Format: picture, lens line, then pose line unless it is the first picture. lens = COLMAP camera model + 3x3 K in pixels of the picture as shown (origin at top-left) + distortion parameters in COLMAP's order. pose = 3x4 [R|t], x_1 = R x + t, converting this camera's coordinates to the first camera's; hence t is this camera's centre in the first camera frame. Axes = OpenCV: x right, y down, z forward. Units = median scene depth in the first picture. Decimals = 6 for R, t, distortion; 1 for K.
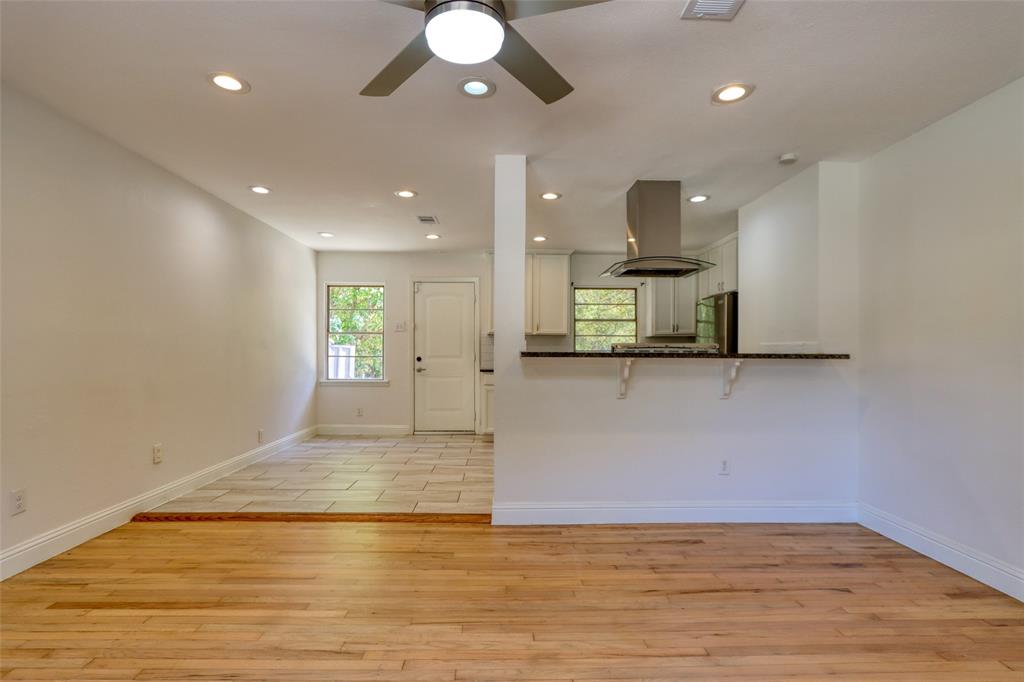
lens RADIAL K [[501.1, 0, 515.4], [0, 501.1, 349.5], [0, 0, 1]] dist [-0.014881, 0.001382]
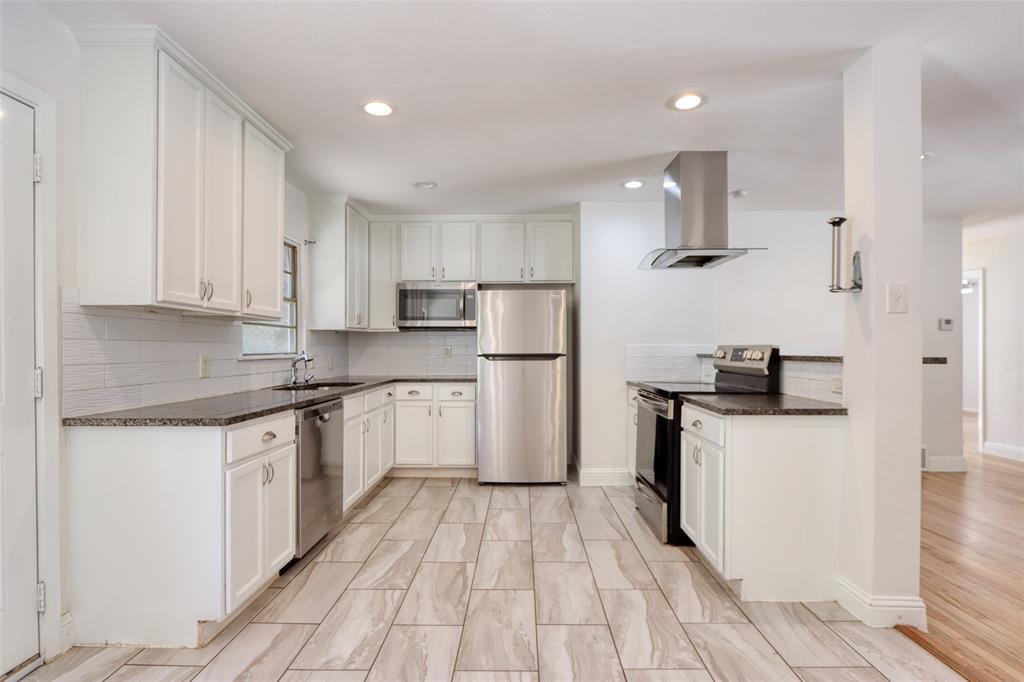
lens RADIAL K [[493.9, 0, 516.3], [0, 493.9, 346.9], [0, 0, 1]] dist [-0.017294, 0.003344]
pose [[0.042661, -0.000693, 0.999089, -0.689301], [-0.000522, 1.000000, 0.000716, -0.010073], [-0.999089, -0.000552, 0.042661, 1.509829]]
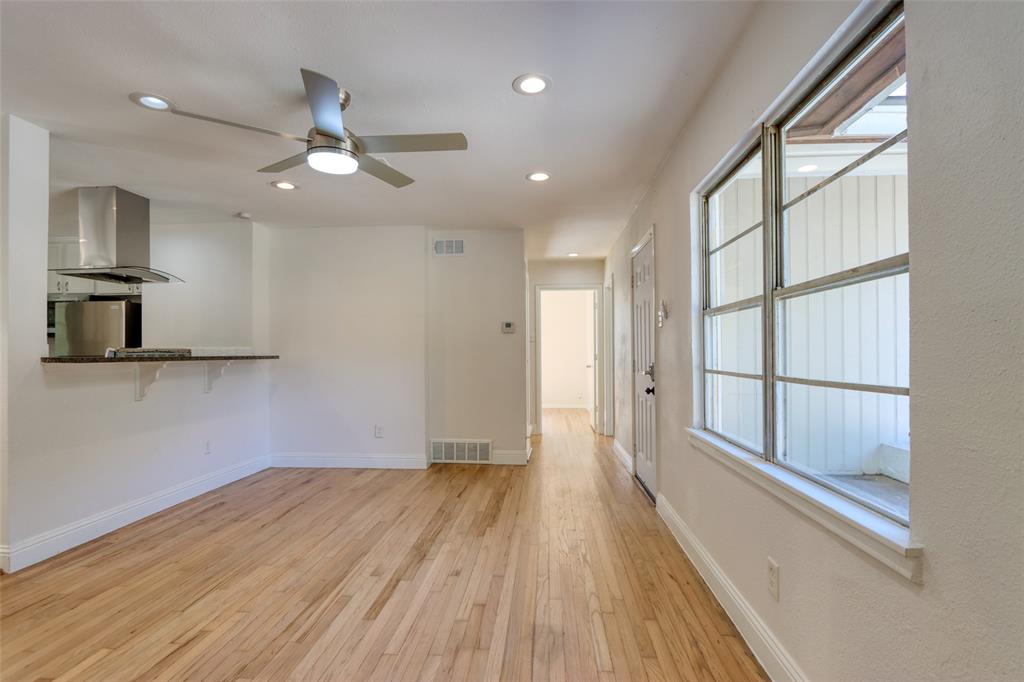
lens RADIAL K [[493.9, 0, 514.7], [0, 493.9, 348.7], [0, 0, 1]] dist [-0.017294, 0.003344]
pose [[0.095964, 0.002309, 0.995382, -0.754721], [0.004609, 0.999986, -0.002764, -0.004455], [-0.995374, 0.004853, 0.095952, 0.119395]]
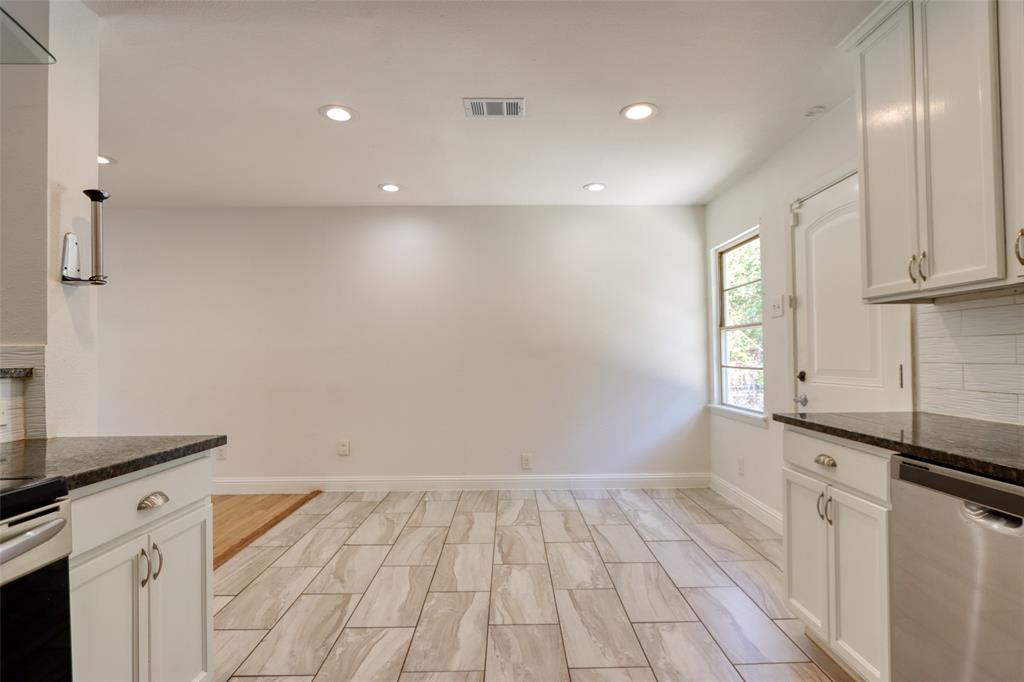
lens RADIAL K [[493.9, 0, 509.6], [0, 493.9, 341.5], [0, 0, 1]] dist [-0.017294, 0.003344]
pose [[-0.029156, -0.036494, -0.998908, 0.502223], [0.011536, 0.999254, -0.036843, 0.002482], [0.999508, -0.012597, -0.028713, 1.559063]]
